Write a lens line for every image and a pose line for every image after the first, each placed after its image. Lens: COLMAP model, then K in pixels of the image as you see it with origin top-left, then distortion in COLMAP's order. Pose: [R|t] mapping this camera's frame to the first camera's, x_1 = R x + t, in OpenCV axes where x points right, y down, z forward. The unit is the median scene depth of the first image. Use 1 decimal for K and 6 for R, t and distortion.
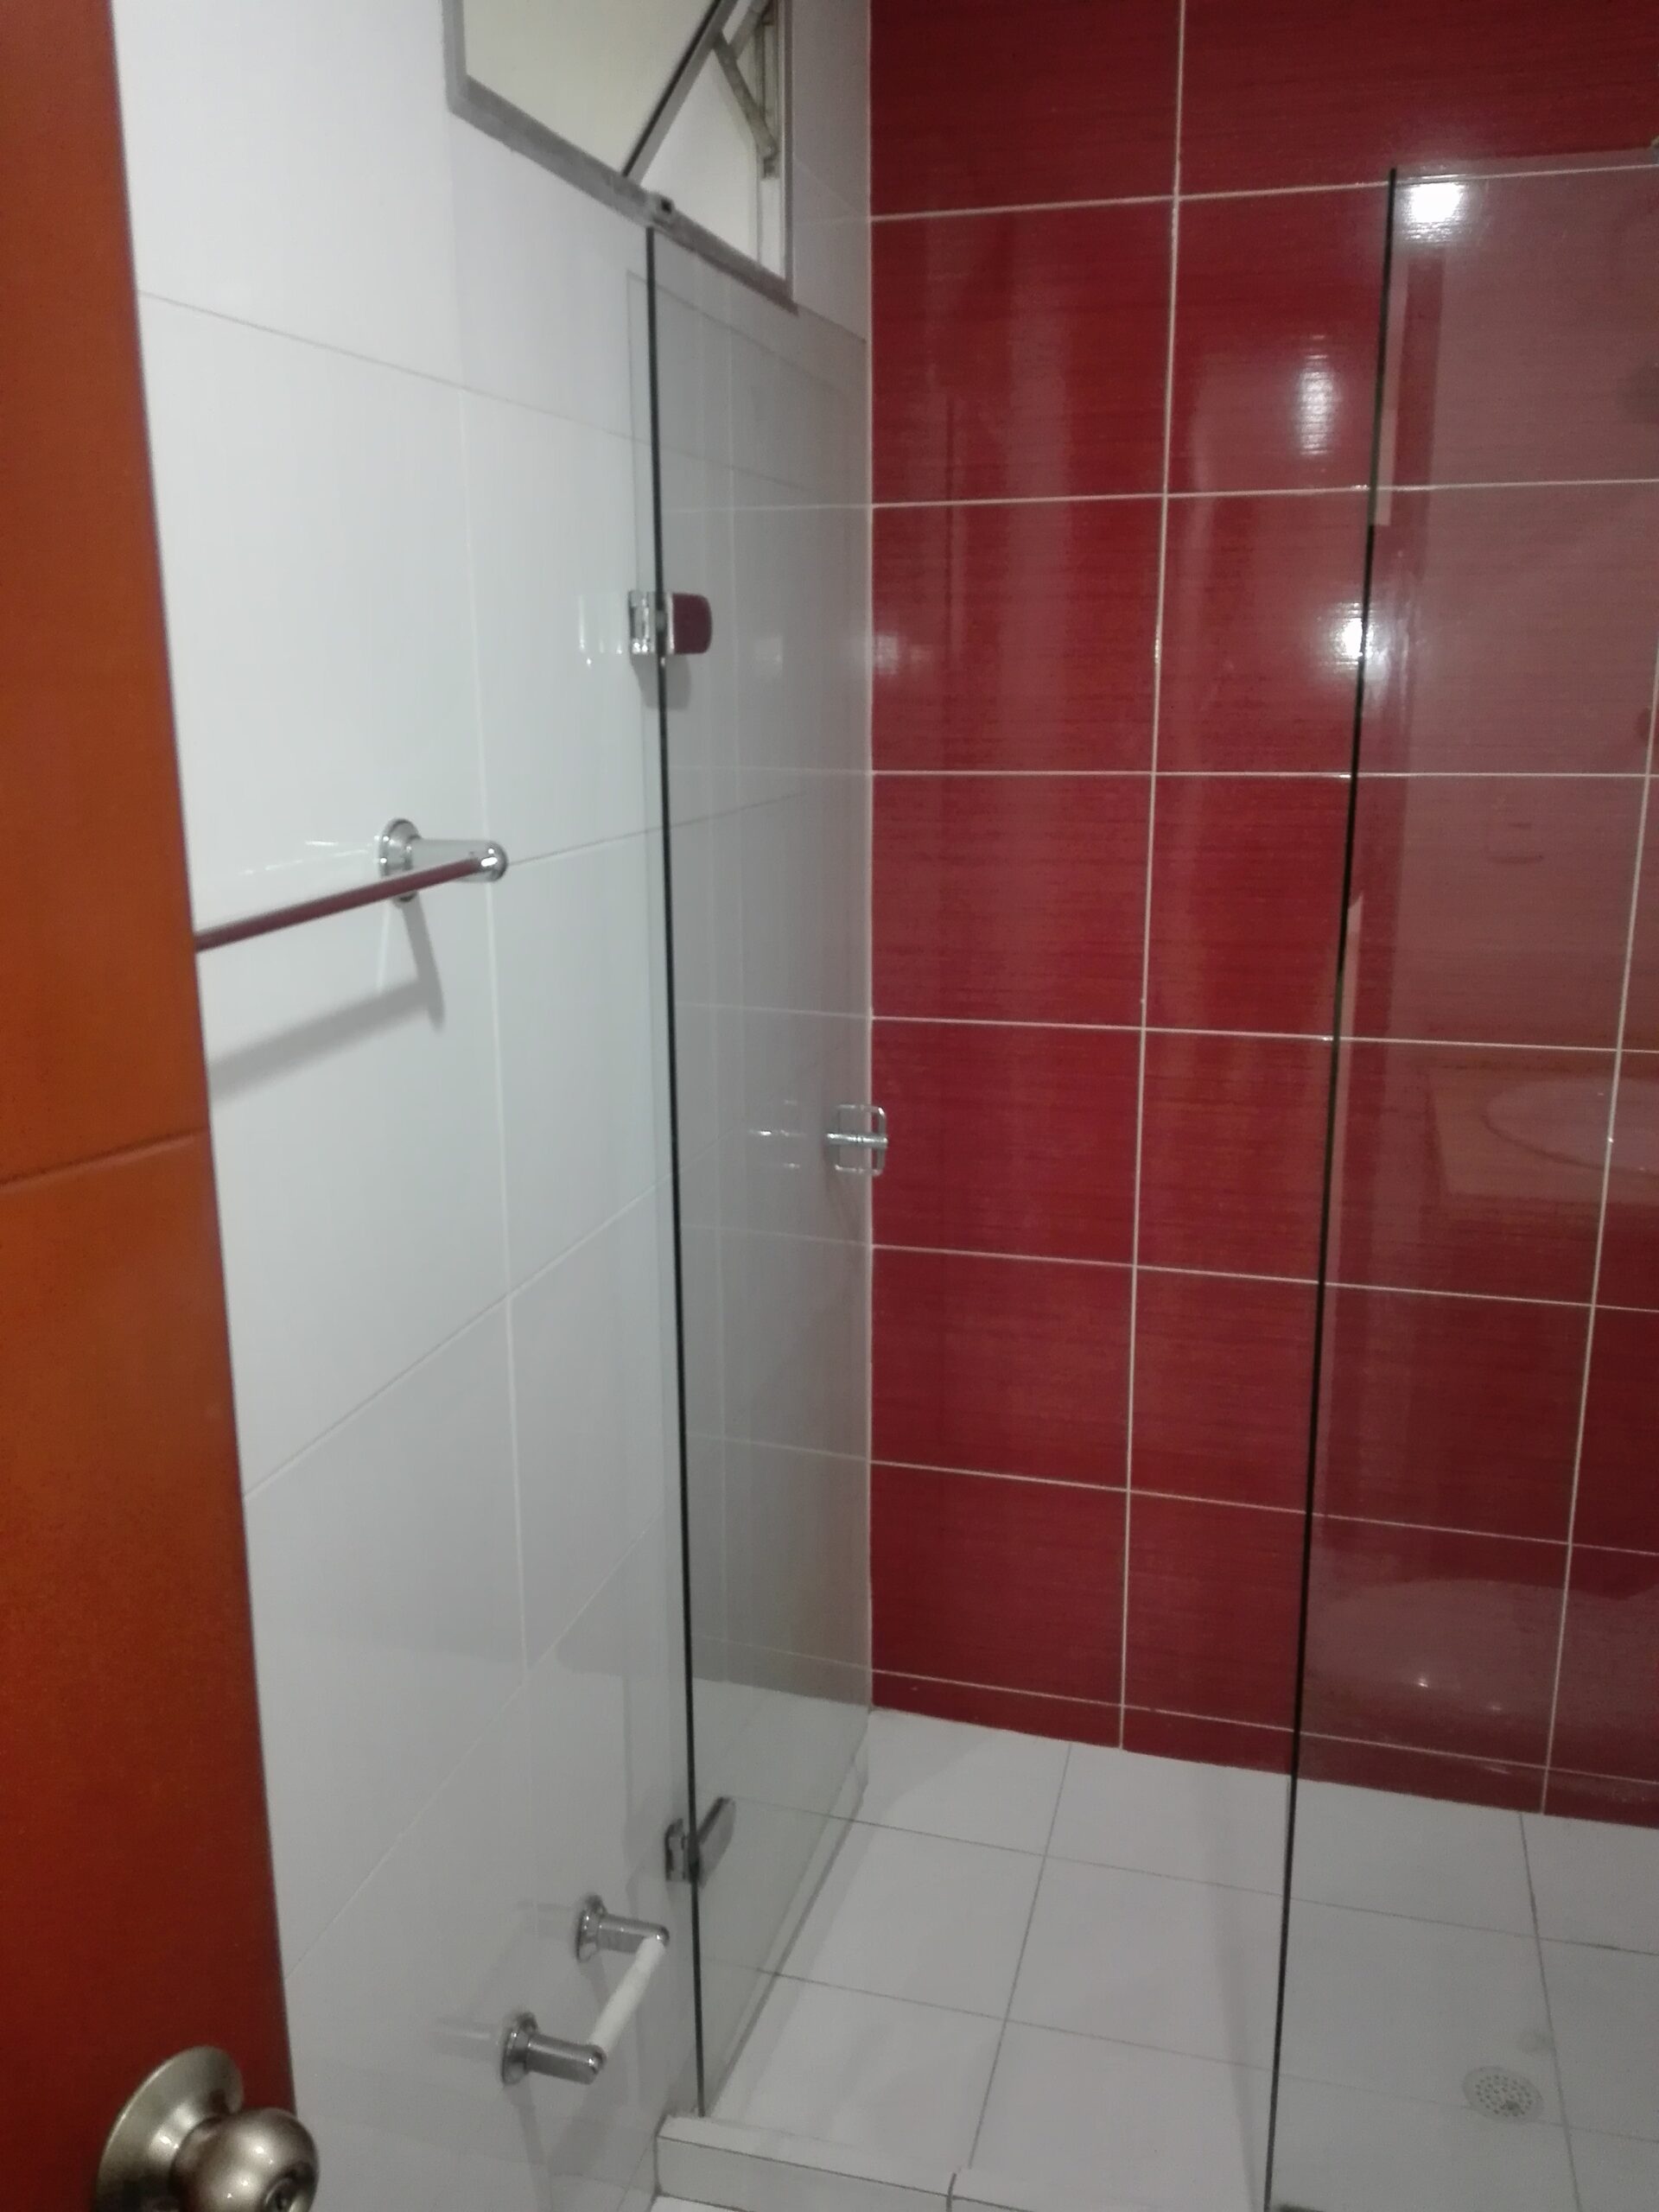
lens RADIAL K [[1795.9, 0, 830.7], [0, 1795.9, 1107.0], [0, 0, 1]] dist [0.043198, -0.071931]
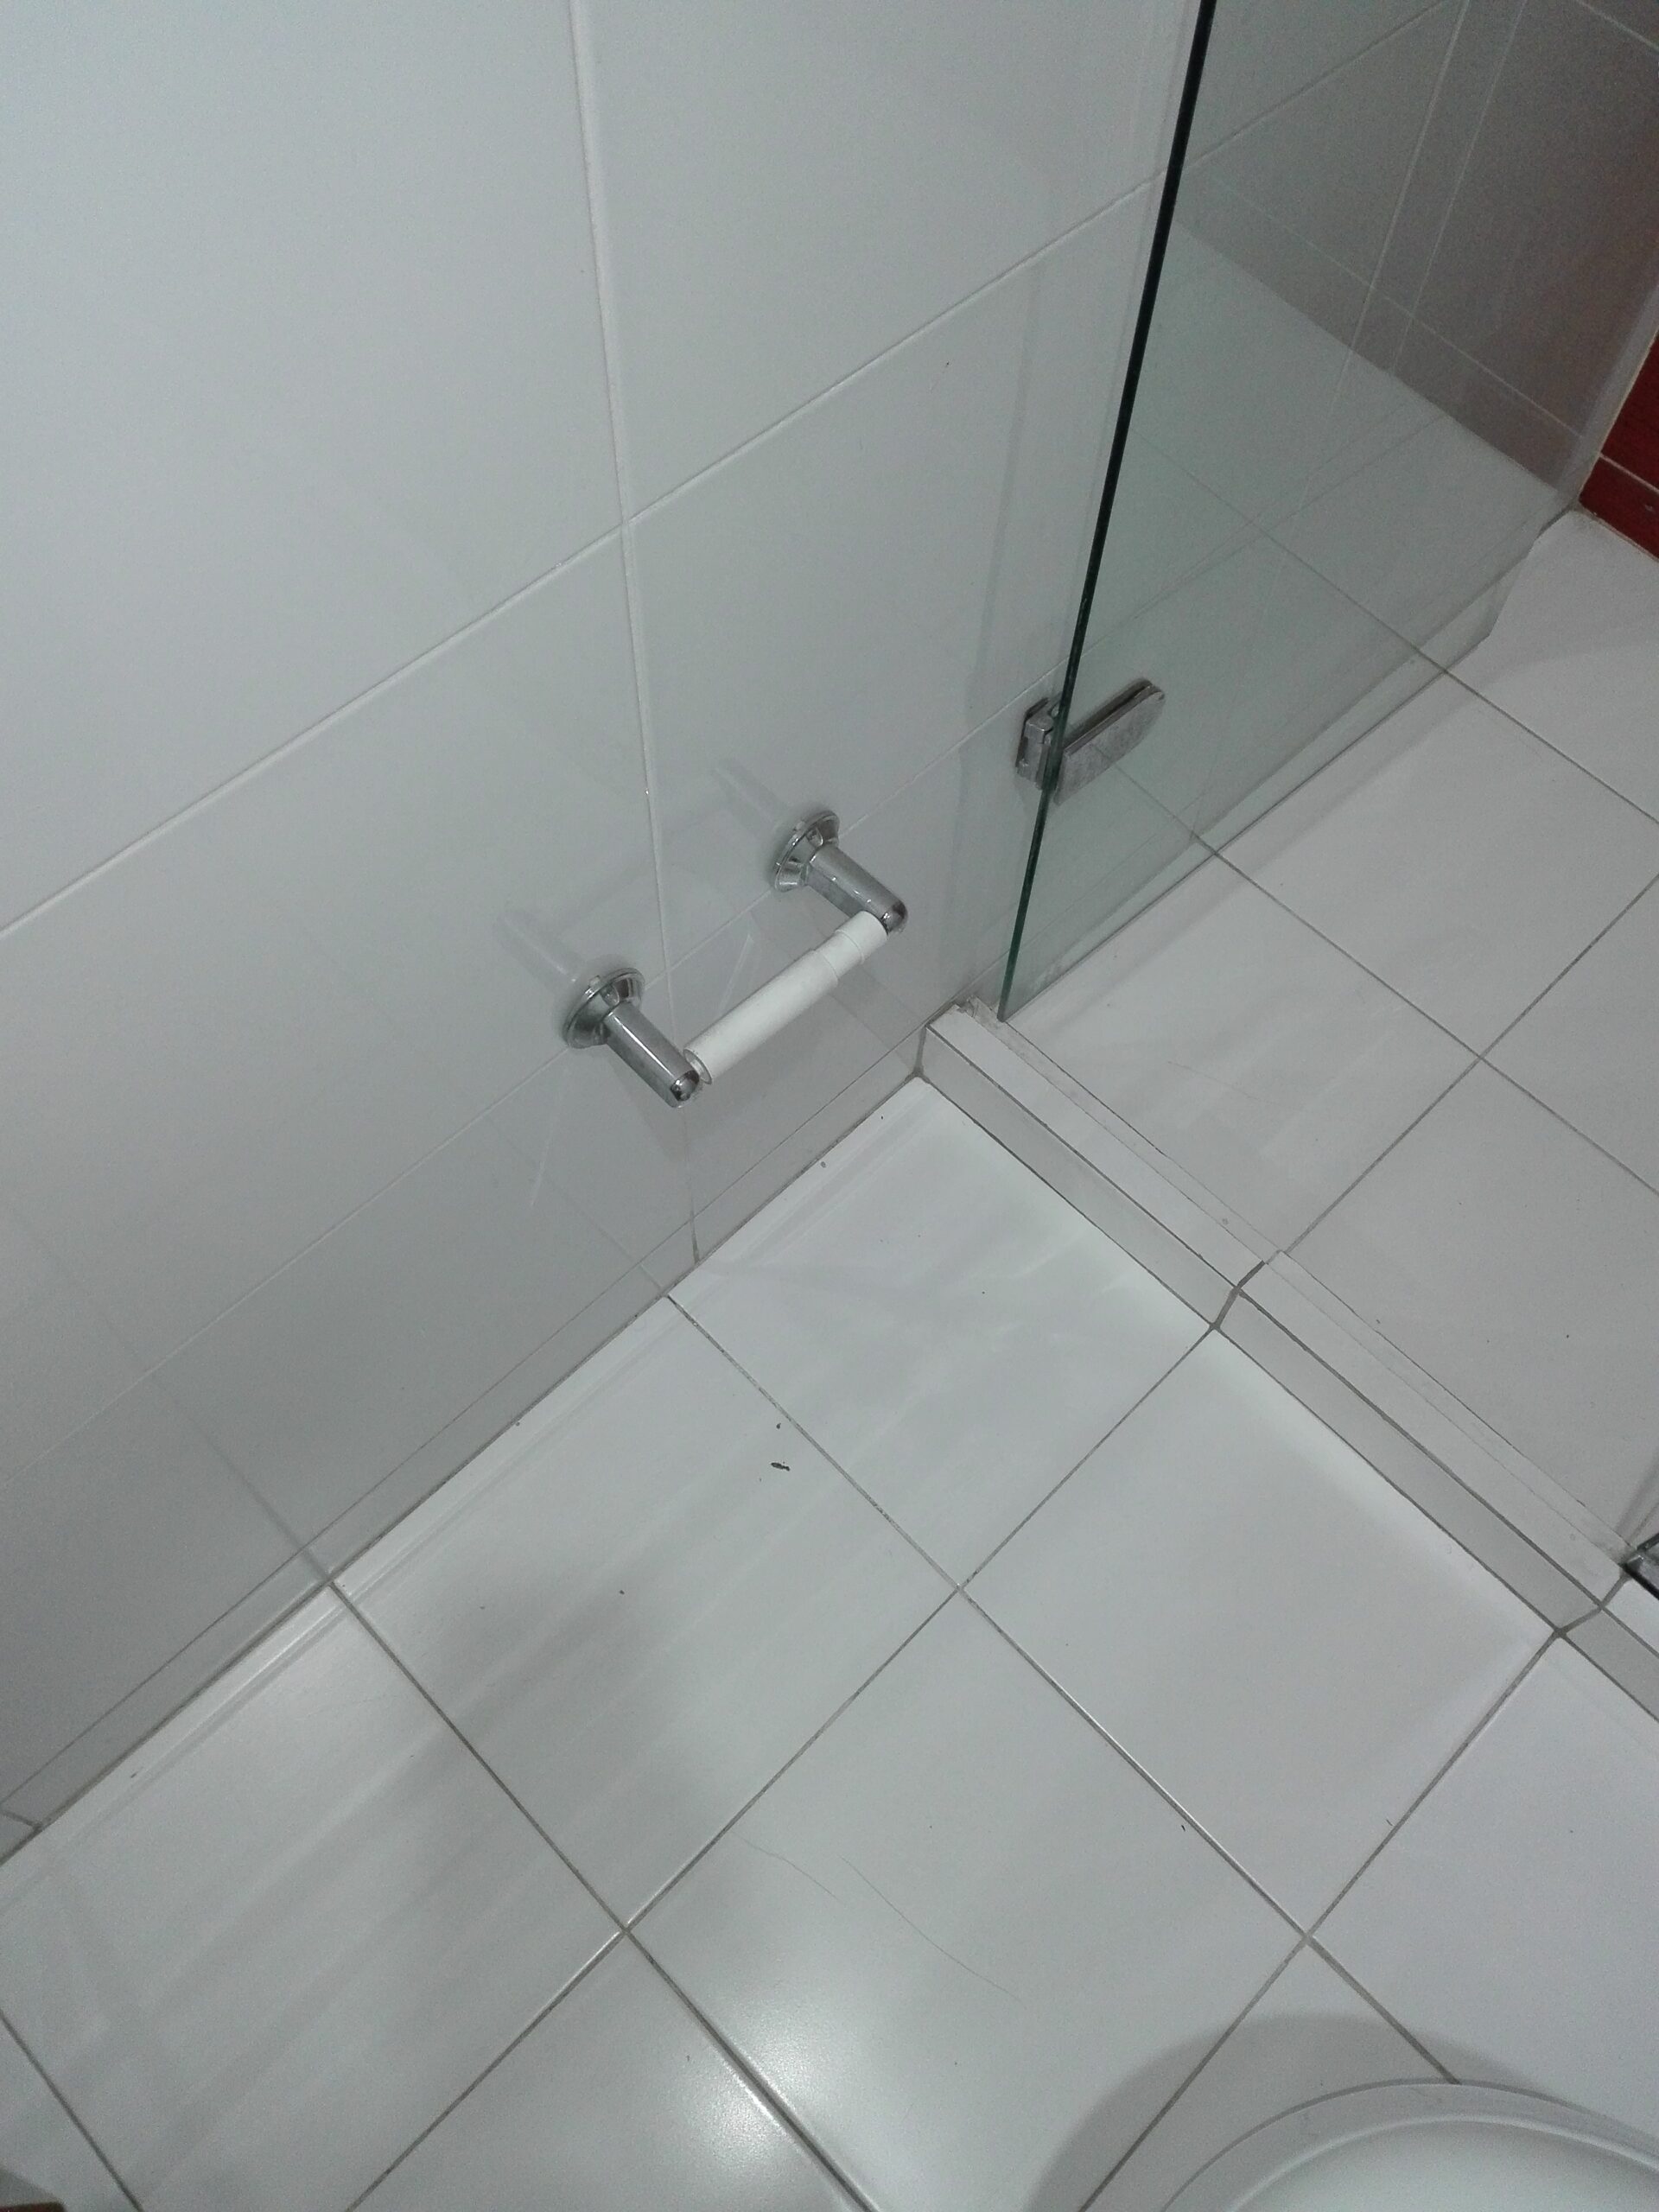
lens RADIAL K [[1795.9, 0, 828.3], [0, 1795.9, 1102.5], [0, 0, 1]] dist [0.043198, -0.071931]
pose [[0.861771, 0.456546, -0.221171, 0.048053], [-0.142174, 0.635863, 0.758594, 0.028366], [0.486967, -0.622290, 0.612877, 0.501984]]
